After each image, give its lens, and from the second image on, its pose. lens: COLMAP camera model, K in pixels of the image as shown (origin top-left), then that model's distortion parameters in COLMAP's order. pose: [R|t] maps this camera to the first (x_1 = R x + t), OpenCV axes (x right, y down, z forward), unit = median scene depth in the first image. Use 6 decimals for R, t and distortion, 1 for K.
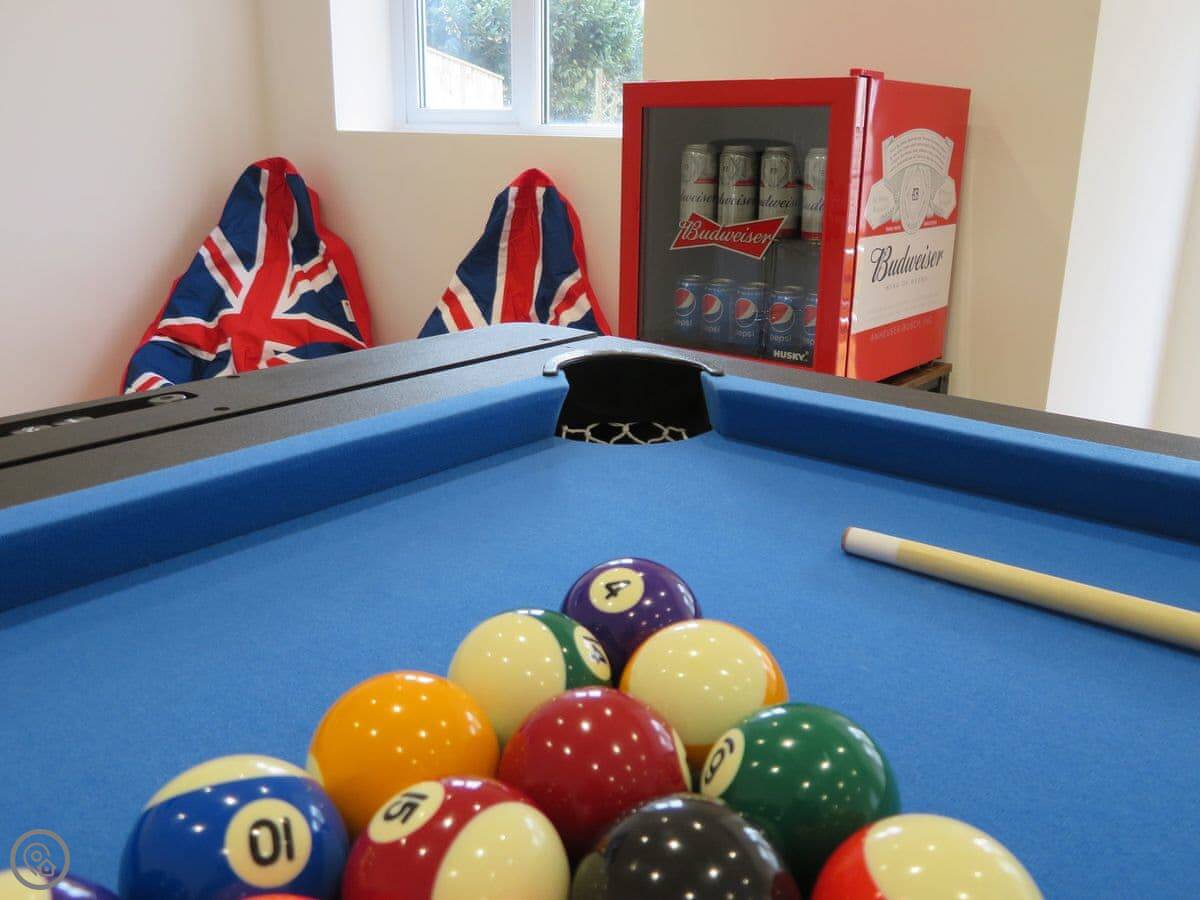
lens RADIAL K [[1079.7, 0, 649.8], [0, 1079.7, 419.5], [0, 0, 1]] dist [0.098580, 0.001144]
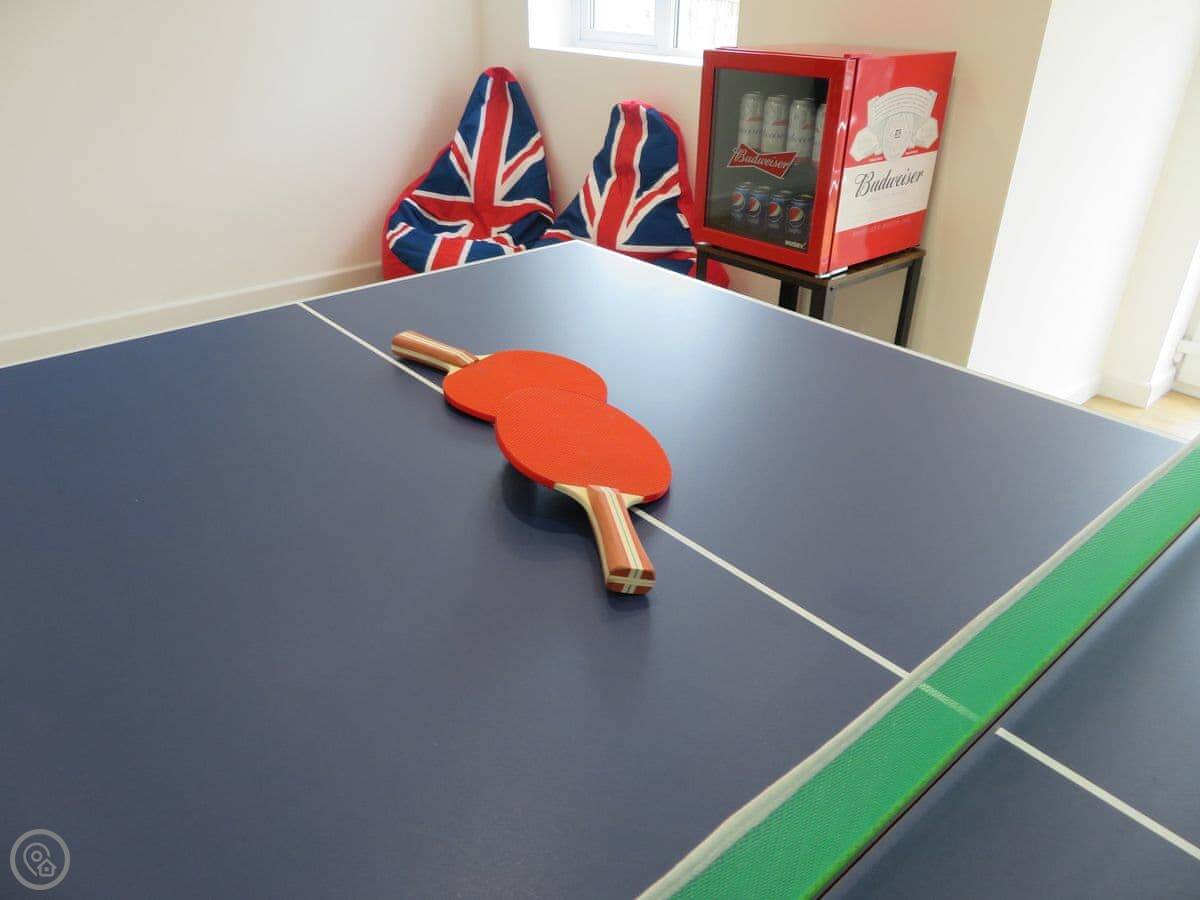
lens RADIAL K [[859.1, 0, 600.0], [0, 859.1, 450.0], [0, 0, 1]] dist [-0.005411, 0.001498]
pose [[0.972750, 0.097639, -0.210297, 0.137743], [-0.046053, 0.970300, 0.237479, -0.050196], [0.227239, -0.221323, 0.948356, -0.269592]]
